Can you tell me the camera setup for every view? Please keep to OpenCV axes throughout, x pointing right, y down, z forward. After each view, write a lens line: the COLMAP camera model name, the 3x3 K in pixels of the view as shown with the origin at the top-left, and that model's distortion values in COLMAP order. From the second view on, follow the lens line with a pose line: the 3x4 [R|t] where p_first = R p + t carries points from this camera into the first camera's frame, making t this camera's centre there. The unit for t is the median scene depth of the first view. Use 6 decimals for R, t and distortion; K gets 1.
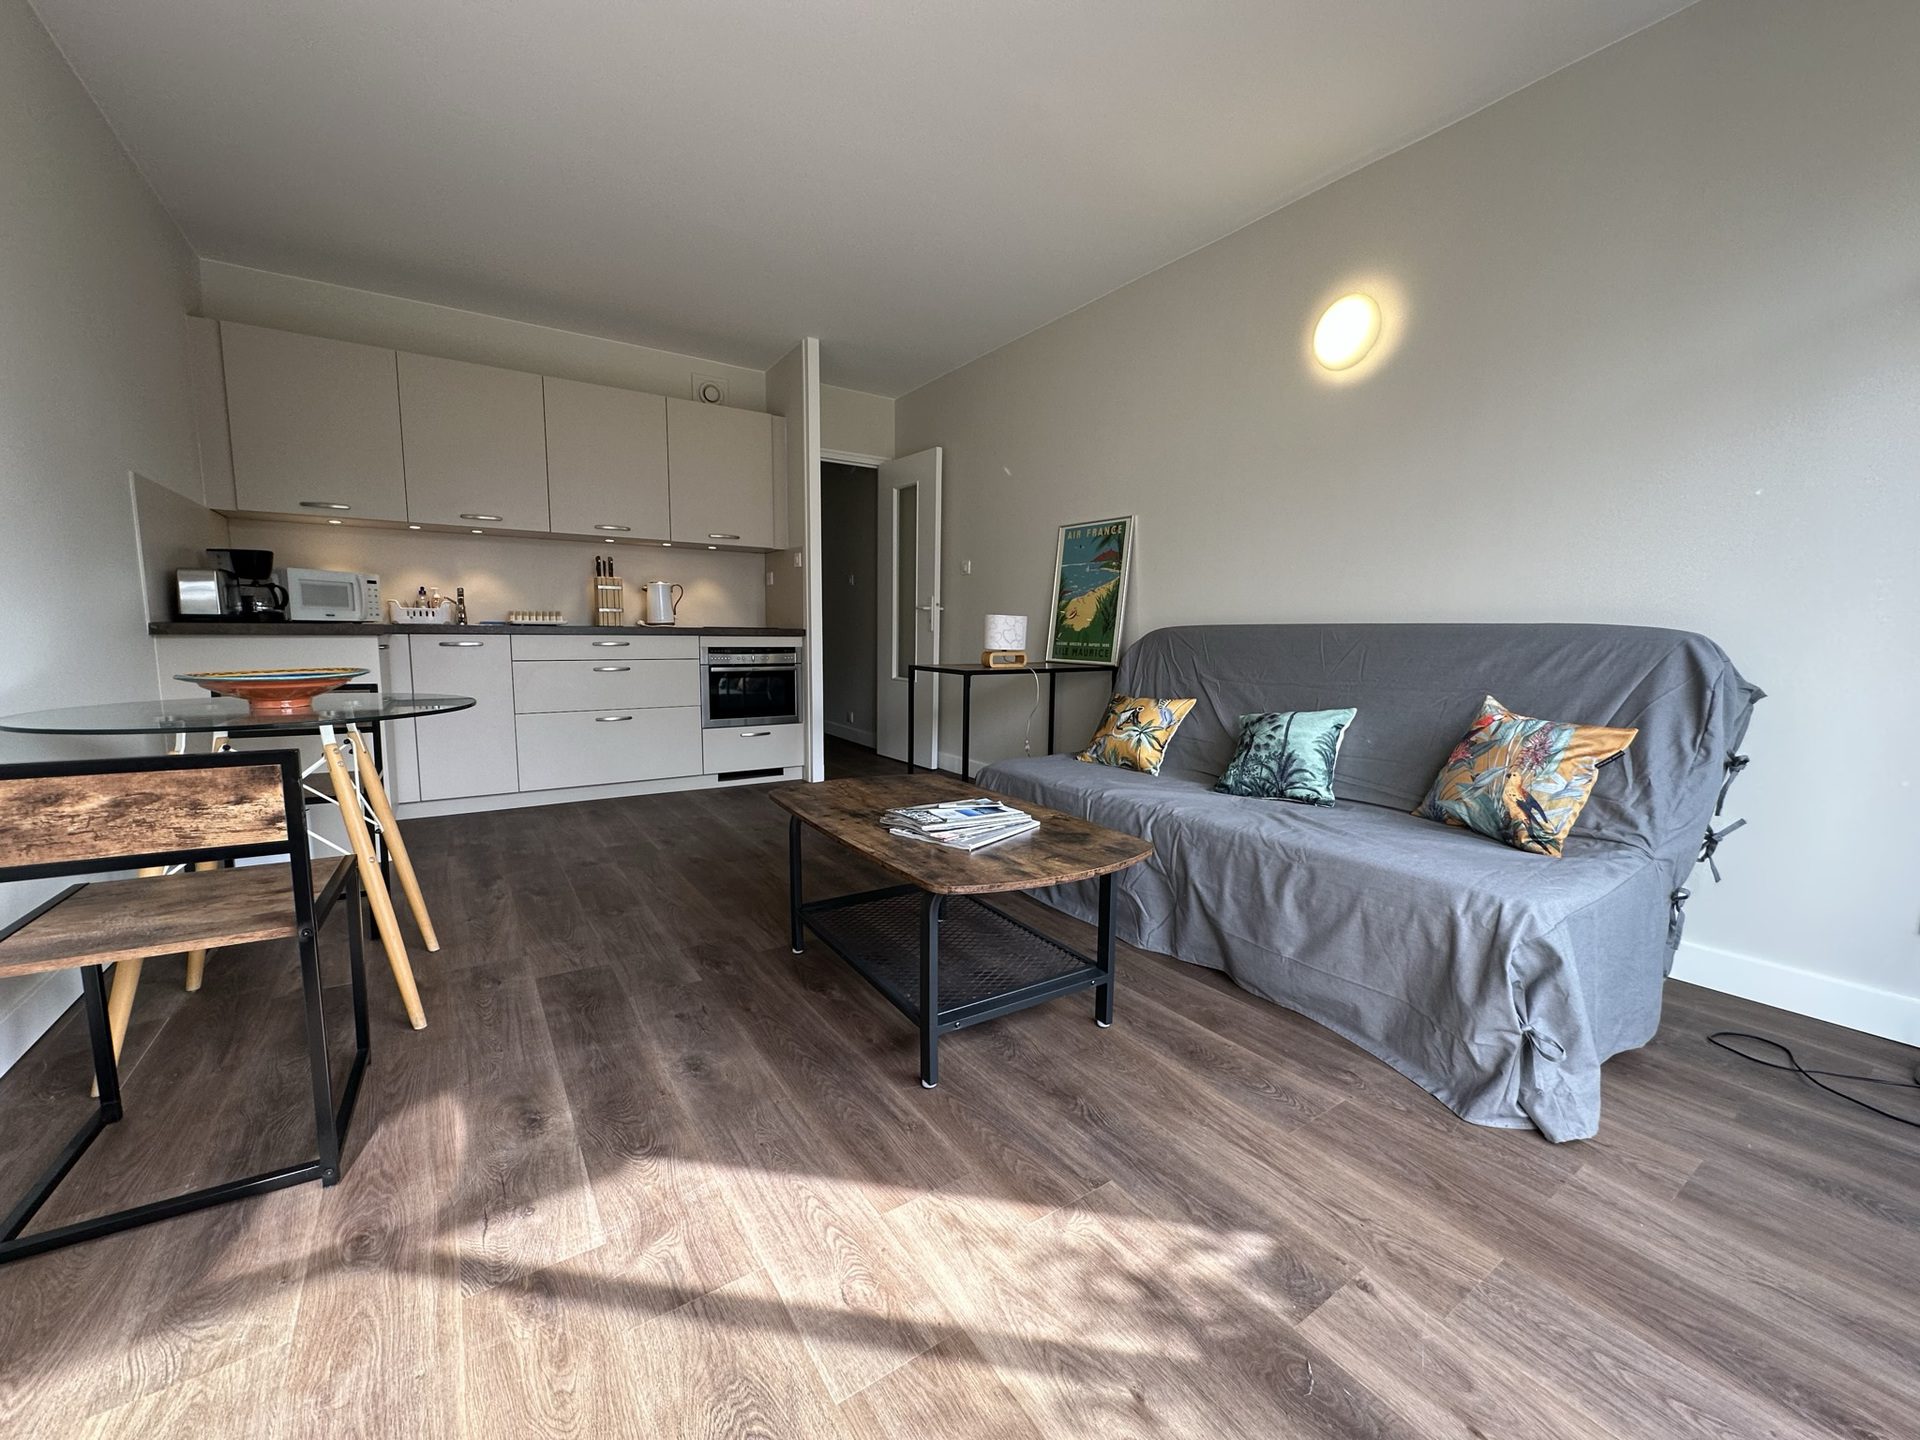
lens RADIAL K [[767.3, 0, 958.5], [0, 767.3, 724.0], [0, 0, 1]] dist [-0.001344, -0.000433]
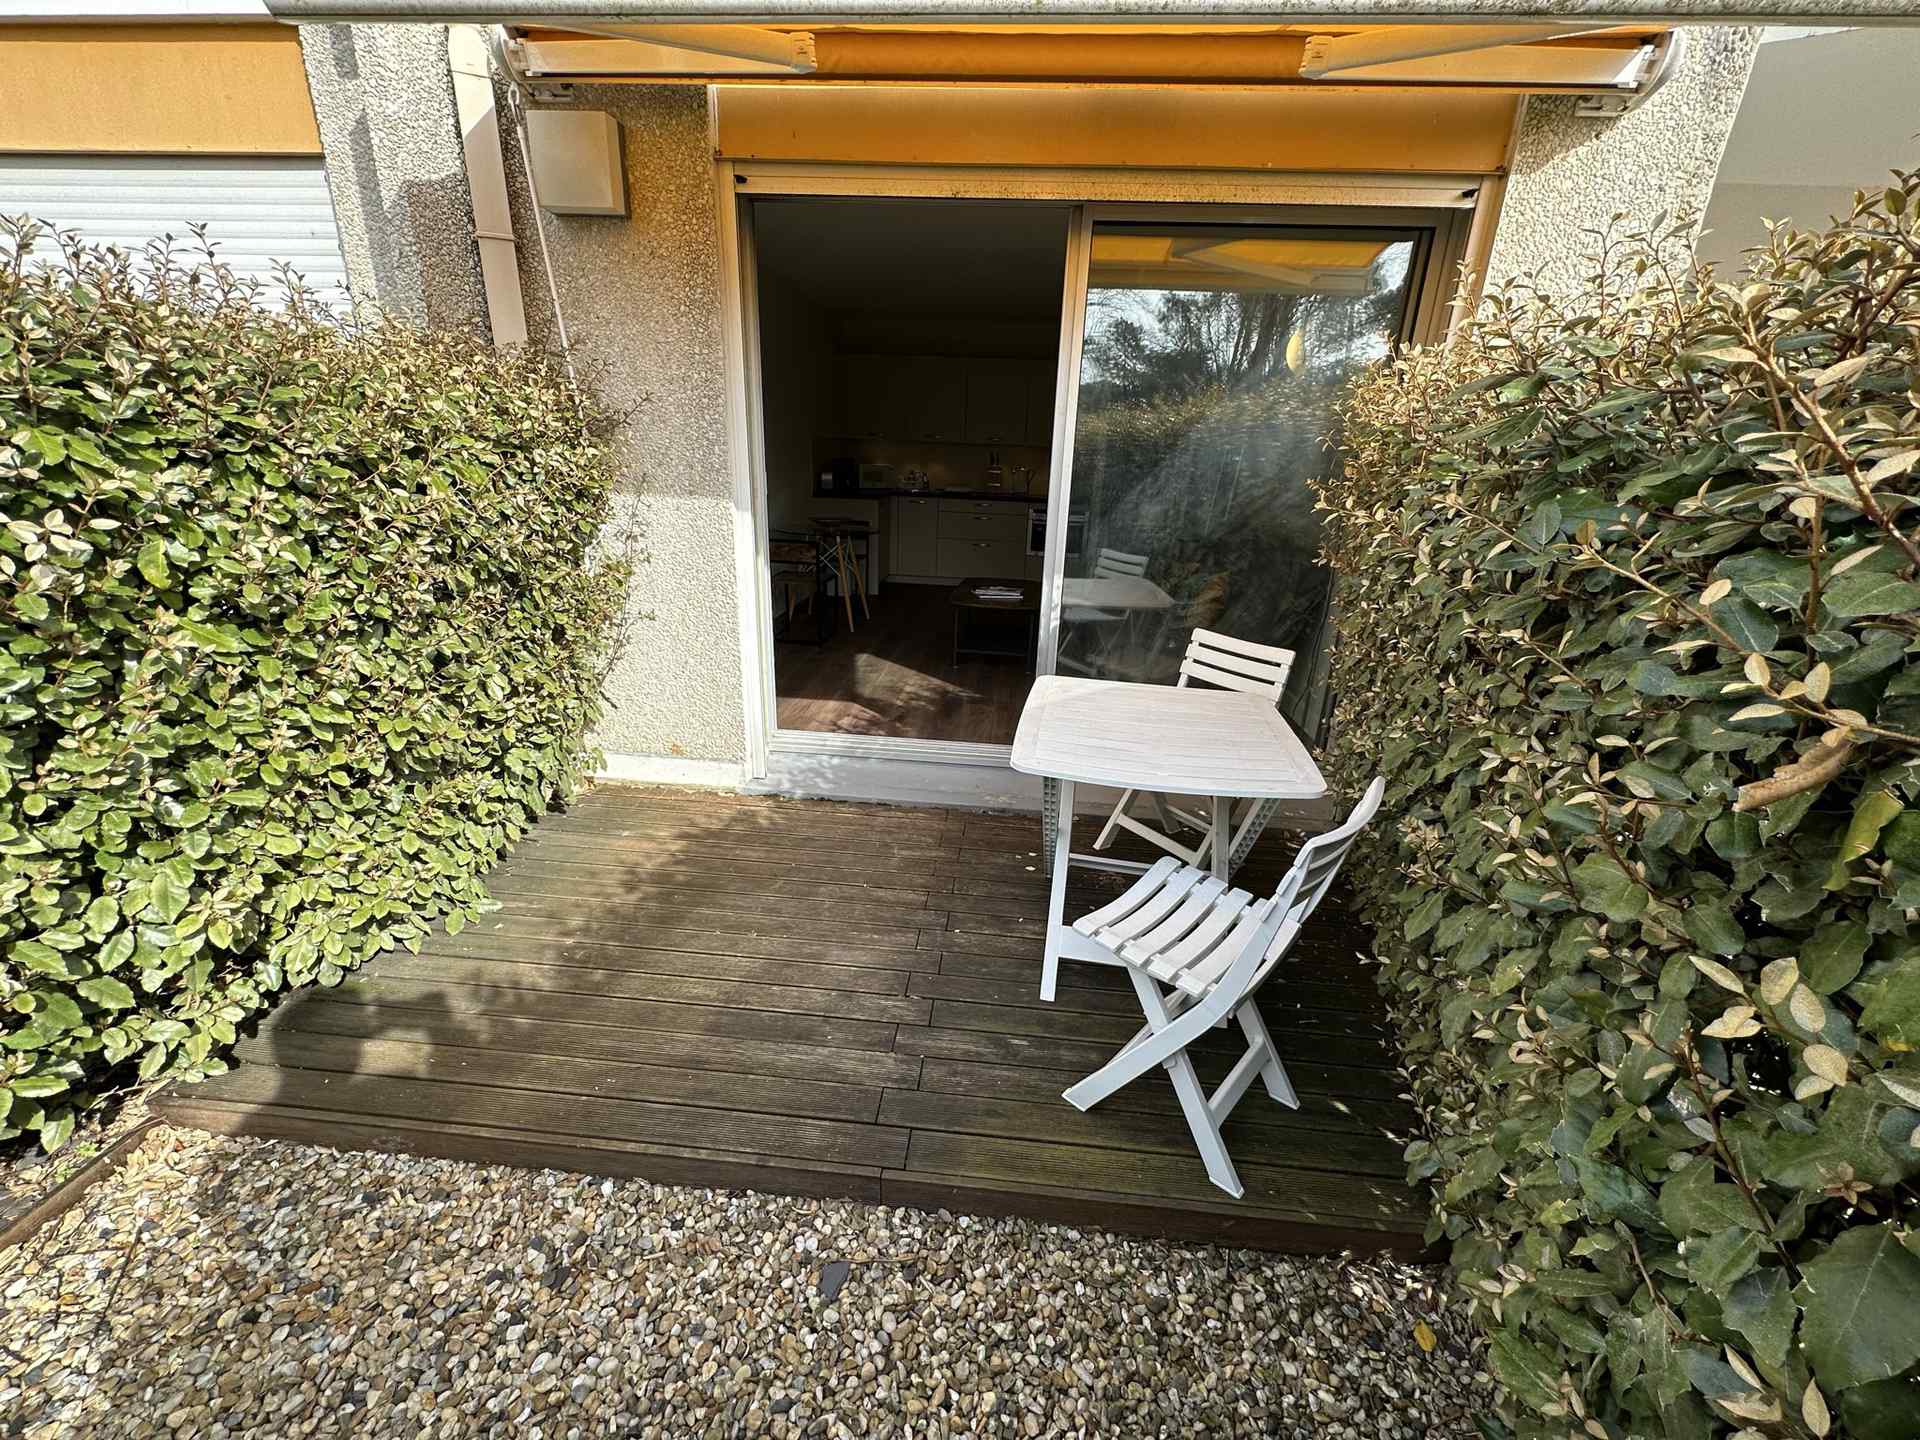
lens RADIAL K [[767.3, 0, 958.5], [0, 767.3, 724.6], [0, 0, 1]] dist [-0.001344, -0.000433]
pose [[0.780593, 0.214178, -0.587199, 0.636908], [-0.096225, 0.969437, 0.225681, -0.003747], [0.617588, -0.119662, 0.777345, -0.496141]]
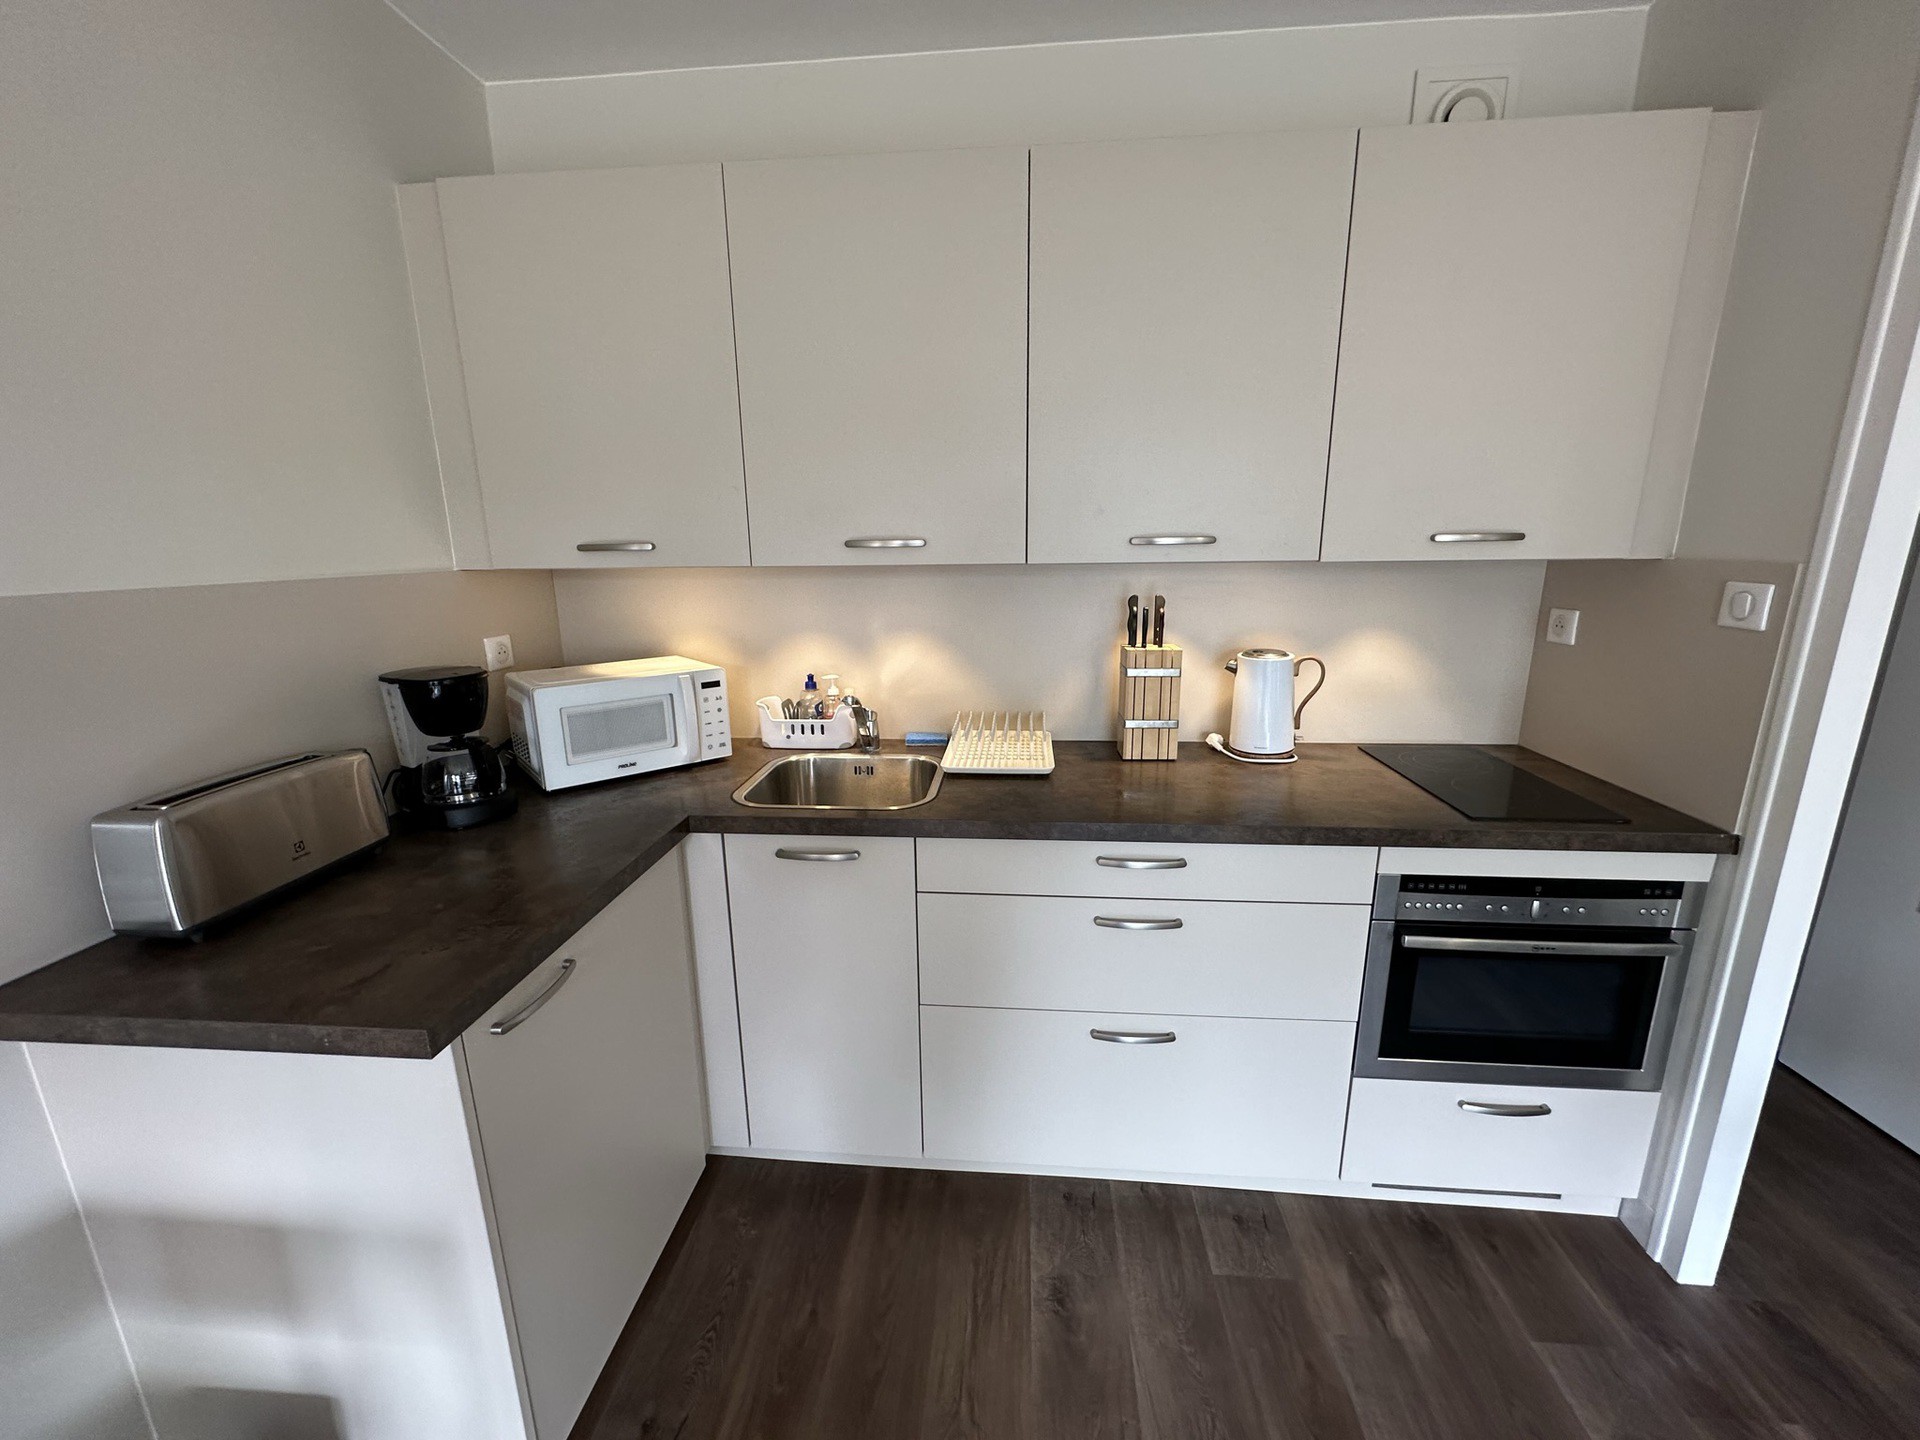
lens RADIAL K [[767.3, 0, 959.3], [0, 767.3, 717.6], [0, 0, 1]] dist [-0.001344, -0.000433]
pose [[0.781306, 0.122314, -0.612046, -0.275145], [-0.053349, 0.990109, 0.129765, -0.203067], [0.621864, -0.068734, 0.780103, 0.599839]]
